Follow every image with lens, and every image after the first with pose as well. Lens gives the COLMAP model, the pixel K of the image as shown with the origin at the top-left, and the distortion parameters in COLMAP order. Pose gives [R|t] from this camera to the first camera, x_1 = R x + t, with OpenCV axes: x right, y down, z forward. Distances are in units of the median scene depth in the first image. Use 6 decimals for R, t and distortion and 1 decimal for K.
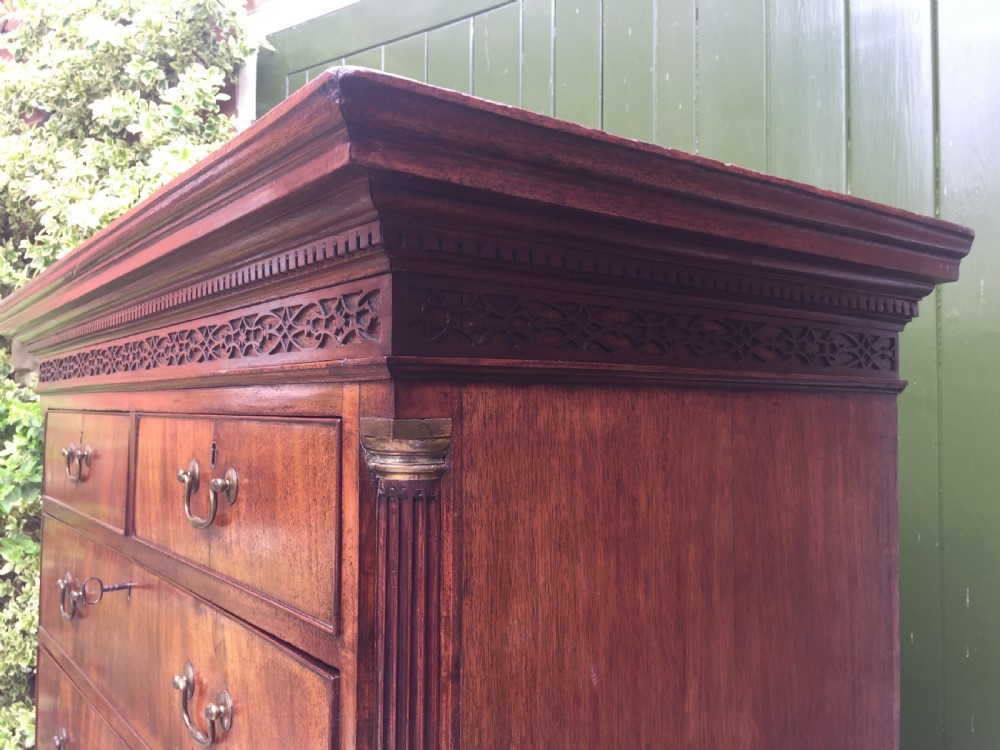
lens RADIAL K [[864.9, 0, 502.9], [0, 864.9, 368.9], [0, 0, 1]] dist [0.071598, -0.106140]
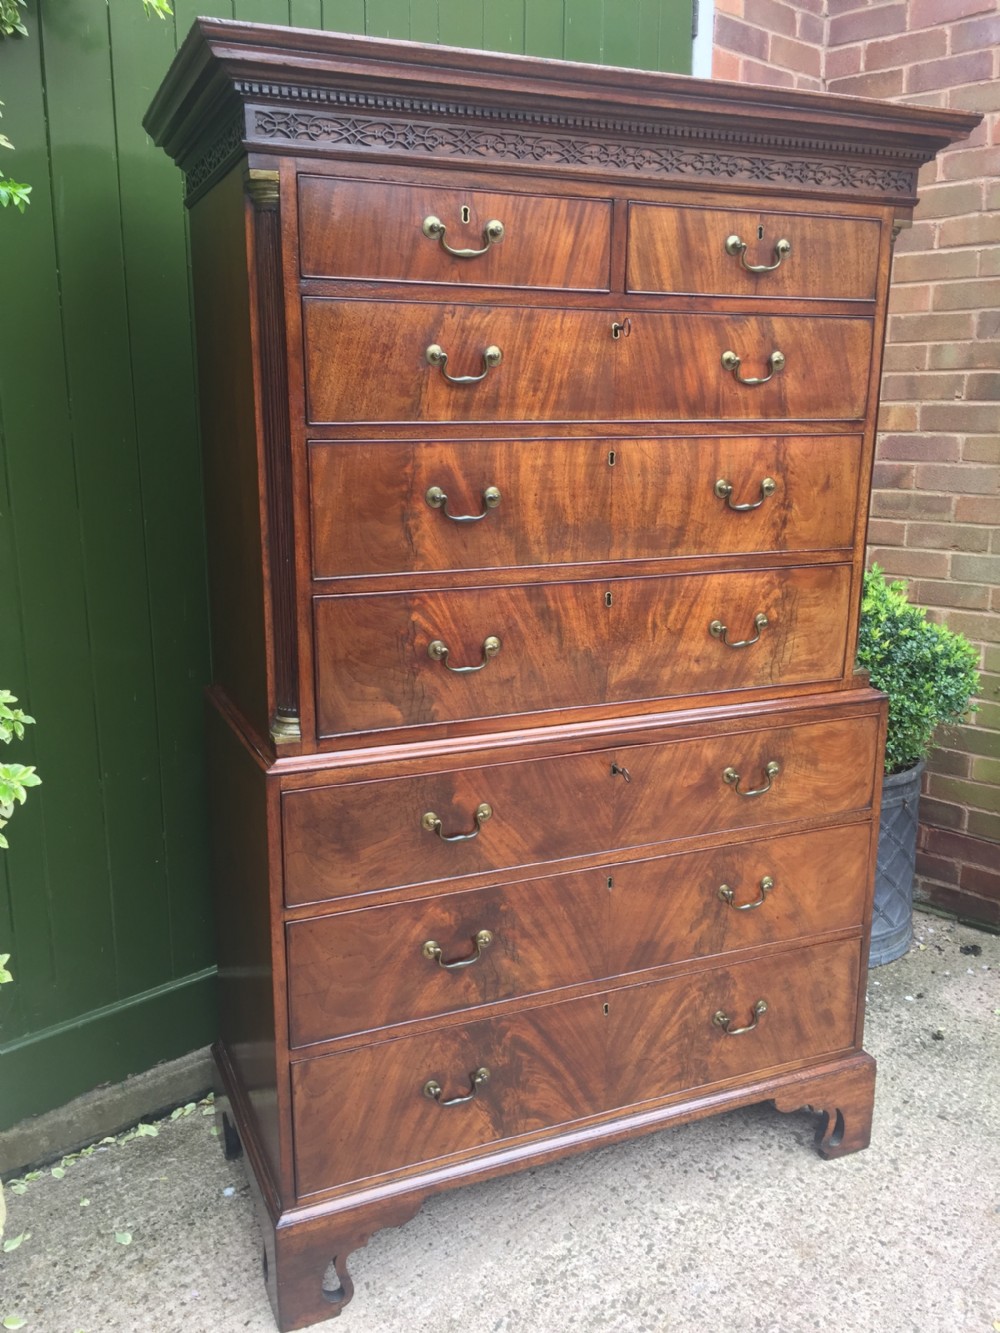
lens RADIAL K [[1153.0, 0, 505.8], [0, 1153.0, 668.1], [0, 0, 1]] dist [0.071598, -0.106140]
pose [[0.230101, -0.233217, 0.944809, -3.958977], [-0.045105, 0.967261, 0.249744, 0.522572], [-0.972121, -0.100082, 0.212049, 1.155808]]
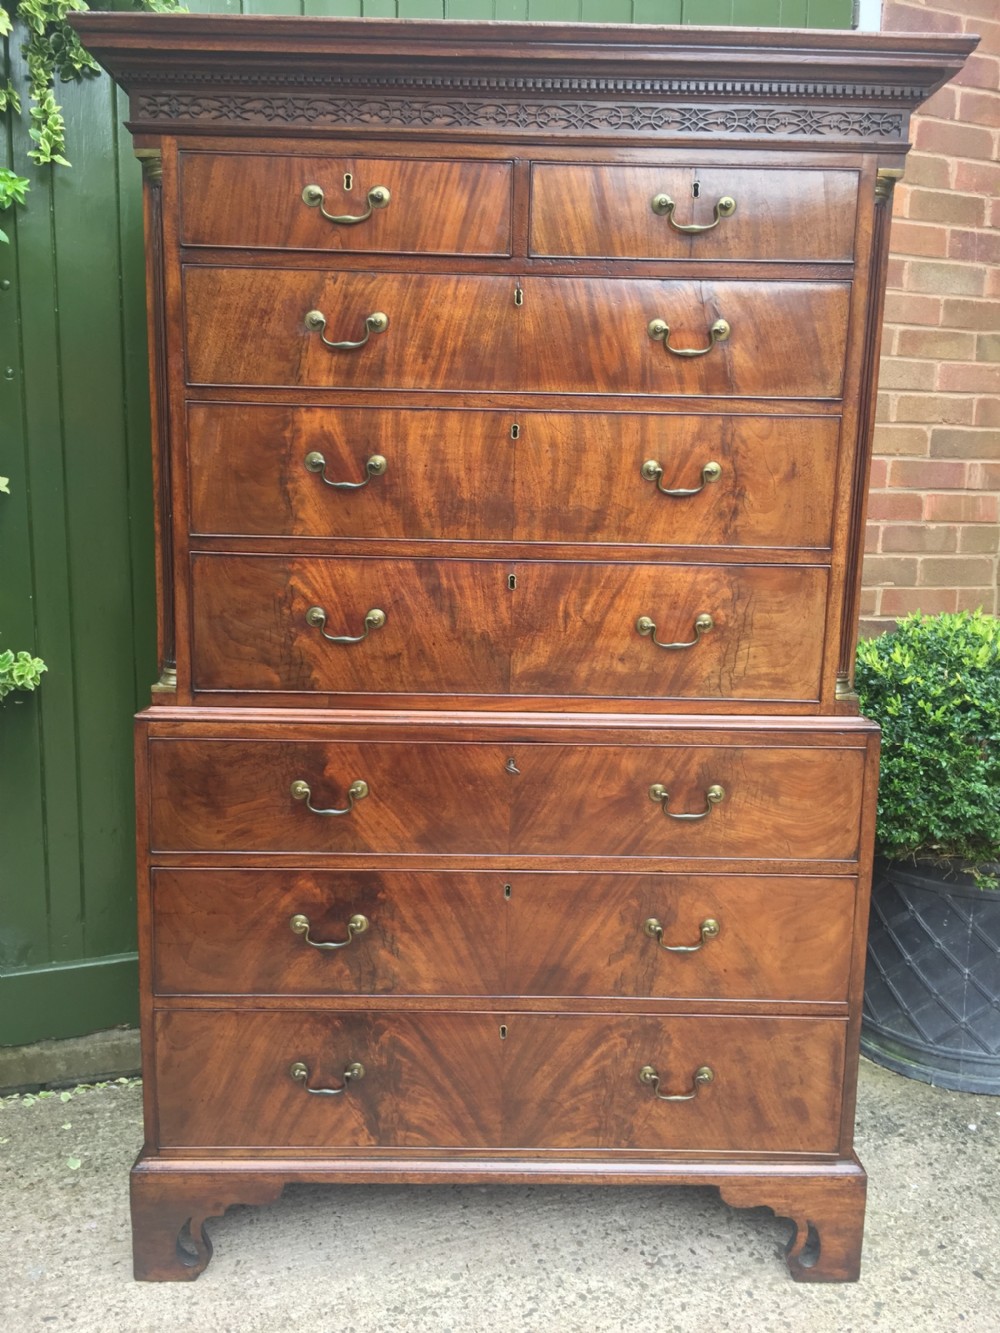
lens RADIAL K [[1153.0, 0, 502.4], [0, 1153.0, 667.3], [0, 0, 1]] dist [0.071598, -0.106140]
pose [[0.582688, -0.132295, 0.801856, -3.259139], [-0.051020, 0.978761, 0.198557, 0.754305], [-0.811093, -0.156608, 0.563562, -0.191176]]
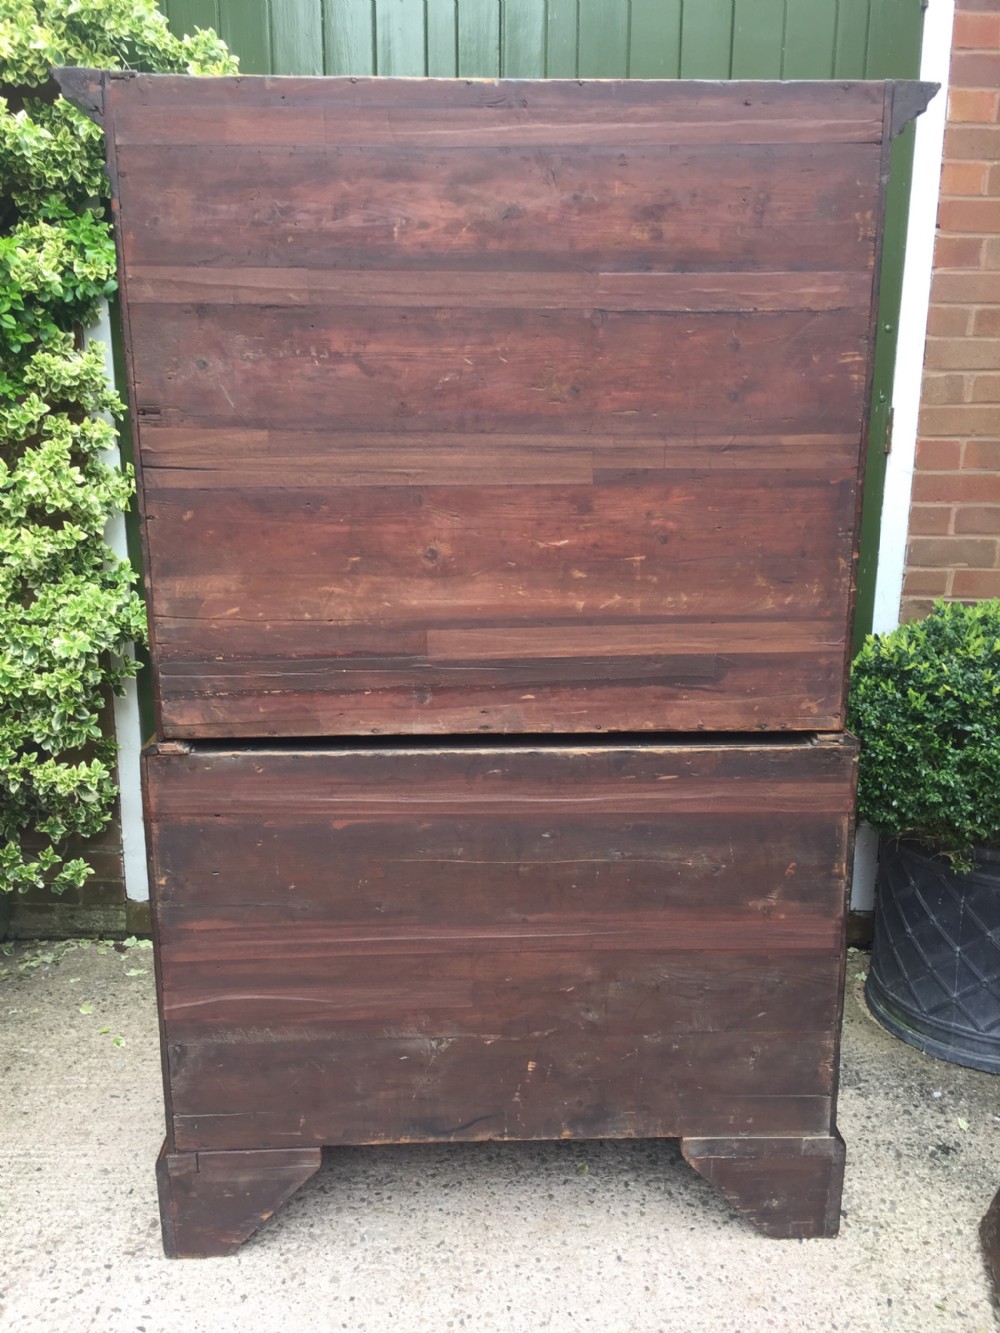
lens RADIAL K [[1153.0, 0, 503.9], [0, 1153.0, 669.5], [0, 0, 1]] dist [0.071598, -0.106140]
pose [[0.815021, -0.143167, 0.561466, -2.695063], [-0.020913, 0.961095, 0.275425, 0.389606], [-0.579054, -0.236219, 0.780319, -1.597157]]
